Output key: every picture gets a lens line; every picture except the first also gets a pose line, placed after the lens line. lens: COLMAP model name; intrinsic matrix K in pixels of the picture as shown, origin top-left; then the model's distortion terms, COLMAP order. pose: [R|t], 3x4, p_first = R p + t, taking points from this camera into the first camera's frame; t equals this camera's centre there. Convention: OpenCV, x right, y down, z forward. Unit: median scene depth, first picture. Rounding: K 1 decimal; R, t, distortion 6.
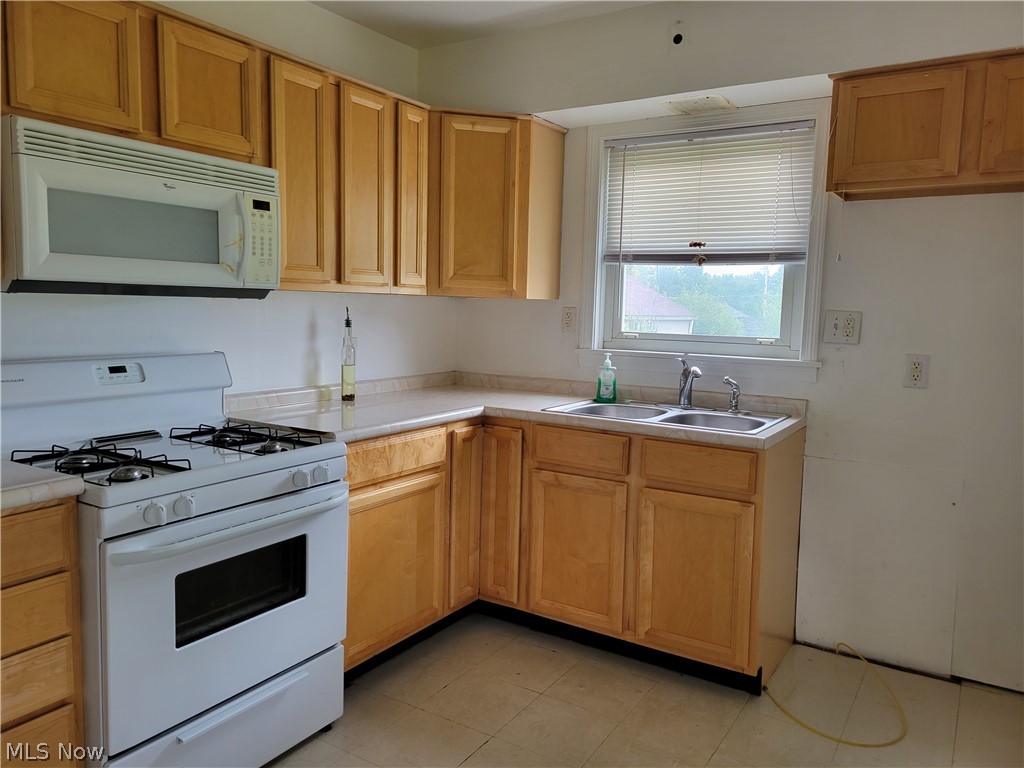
lens RADIAL K [[766.8, 0, 513.3], [0, 766.8, 378.2], [0, 0, 1]] dist [0.052332, -0.019670]
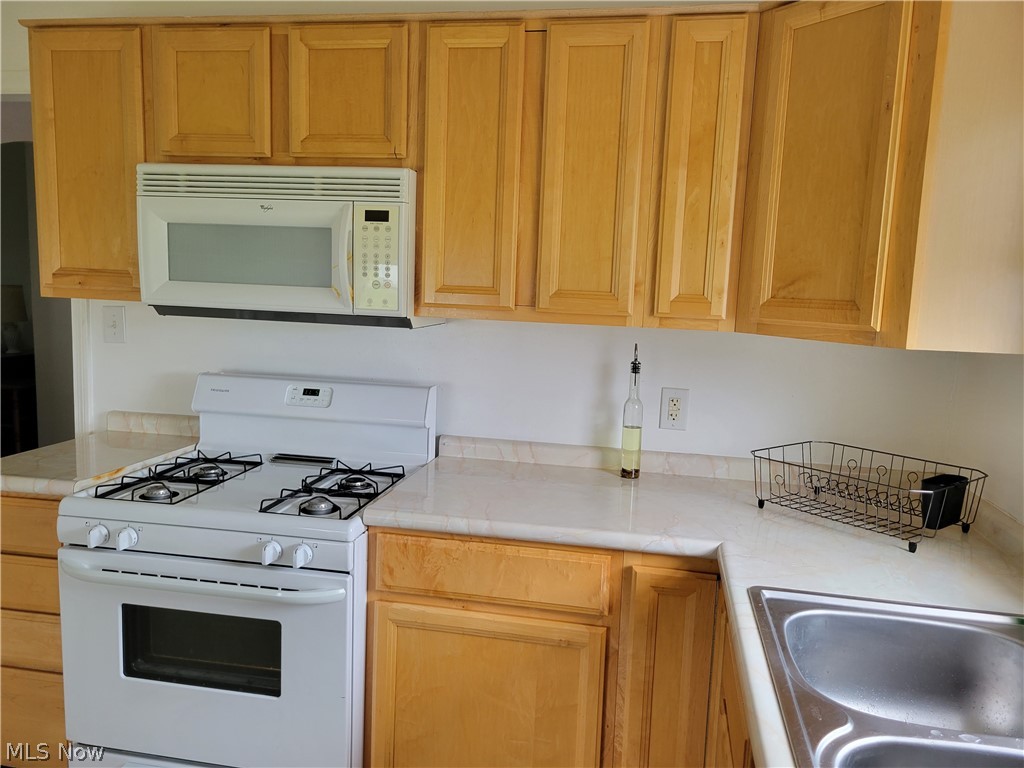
lens RADIAL K [[766.8, 0, 513.3], [0, 766.8, 378.2], [0, 0, 1]] dist [0.052332, -0.019670]
pose [[0.367105, 0.103617, -0.924390, 0.508138], [-0.120040, 0.990744, 0.063383, -0.122293], [0.922401, 0.087695, 0.376145, 0.844832]]
